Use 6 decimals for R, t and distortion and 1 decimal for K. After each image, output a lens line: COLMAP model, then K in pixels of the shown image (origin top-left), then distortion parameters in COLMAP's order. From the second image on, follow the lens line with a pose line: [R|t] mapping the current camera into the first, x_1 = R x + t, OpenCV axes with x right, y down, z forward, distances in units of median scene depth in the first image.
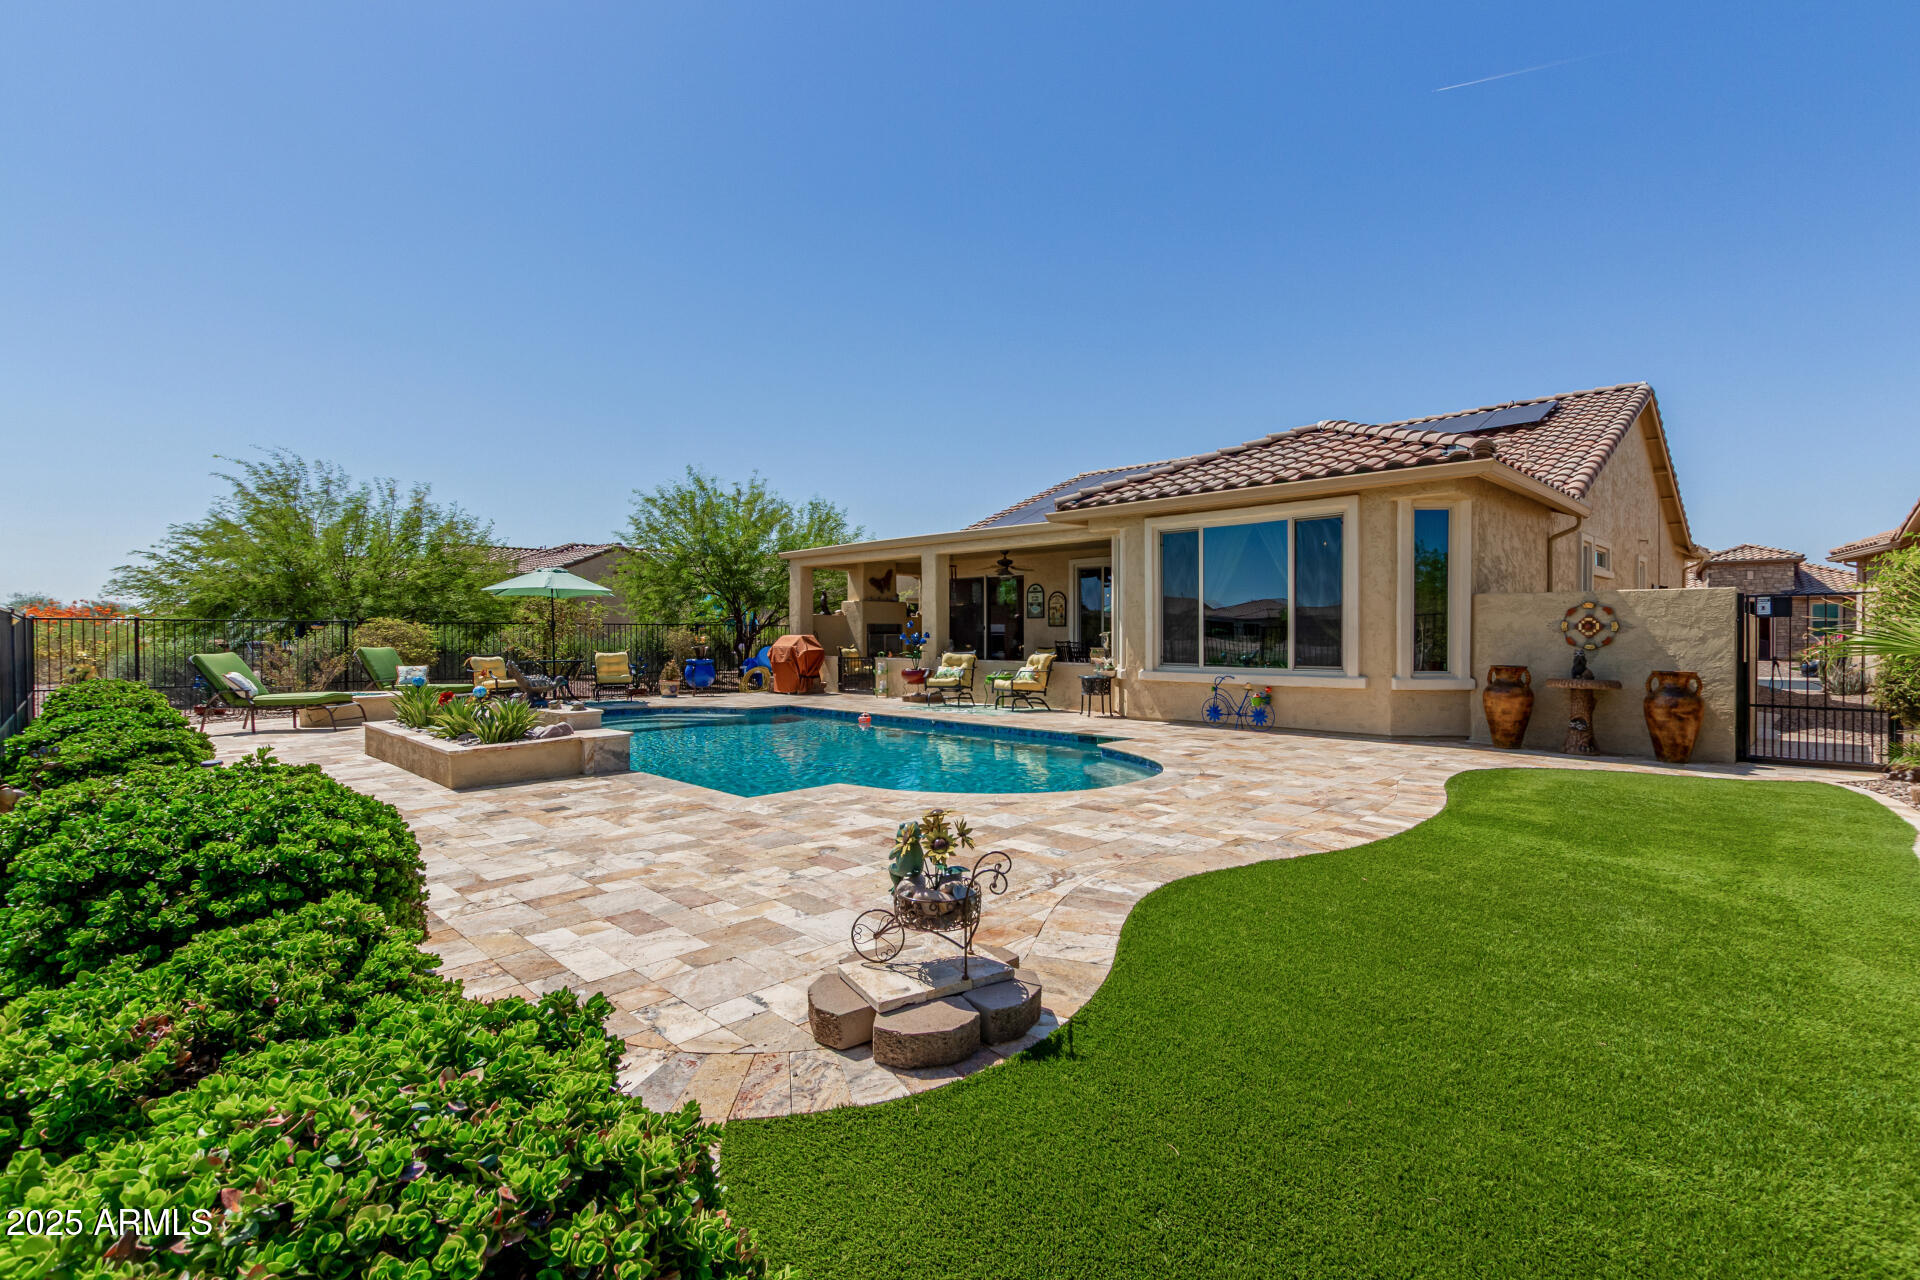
lens RADIAL K [[913.5, 0, 960.0], [0, 913.5, 640.0], [0, 0, 1]] dist [-0.001461, -0.000047]
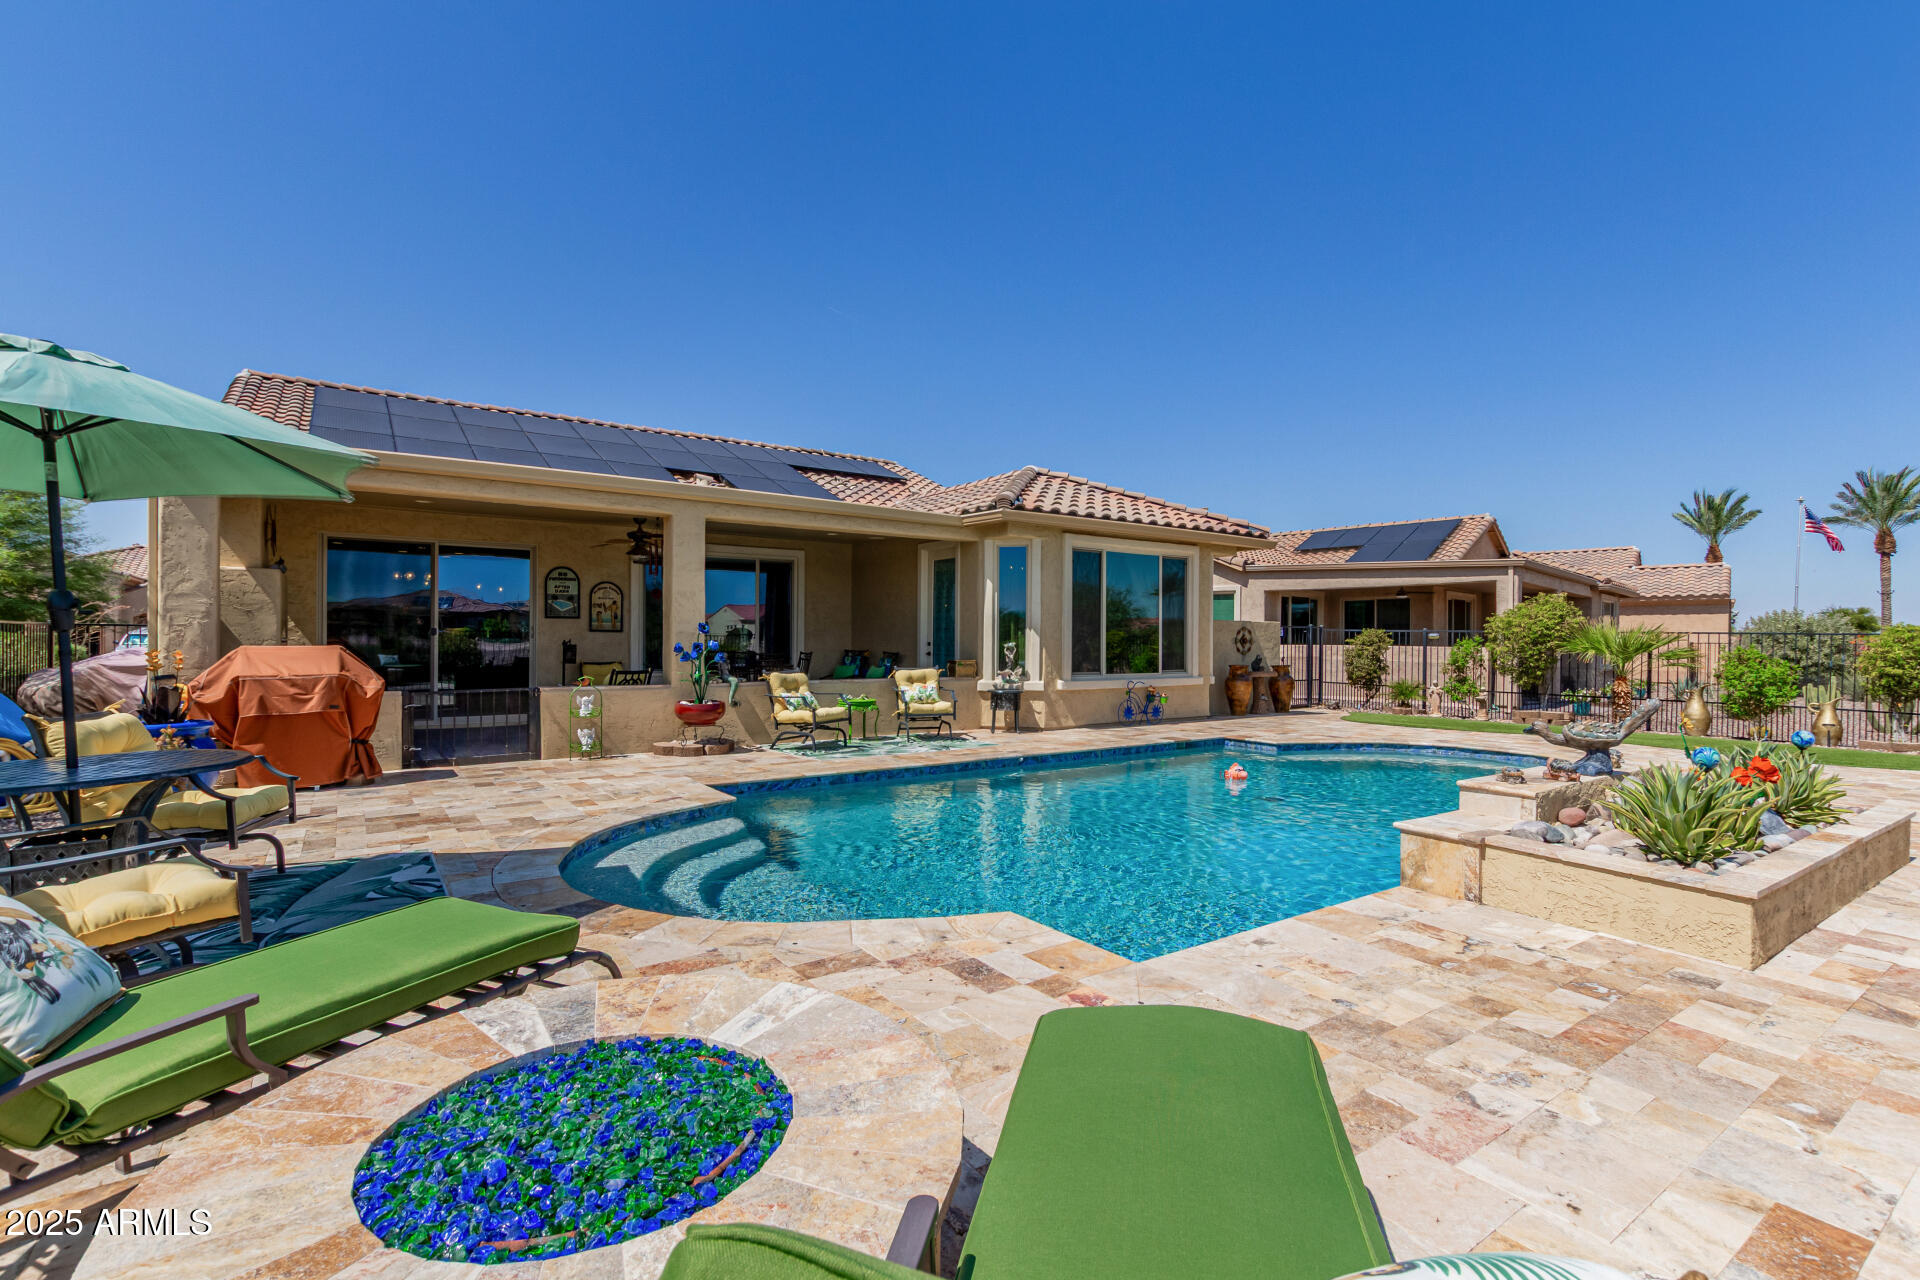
lens RADIAL K [[913.5, 0, 960.0], [0, 913.5, 640.0], [0, 0, 1]] dist [-0.001461, -0.000047]
pose [[0.131879, -0.006956, 0.991241, -0.873724], [0.000628, 0.999976, 0.006934, -0.021077], [-0.991266, -0.000292, 0.131880, 1.024590]]
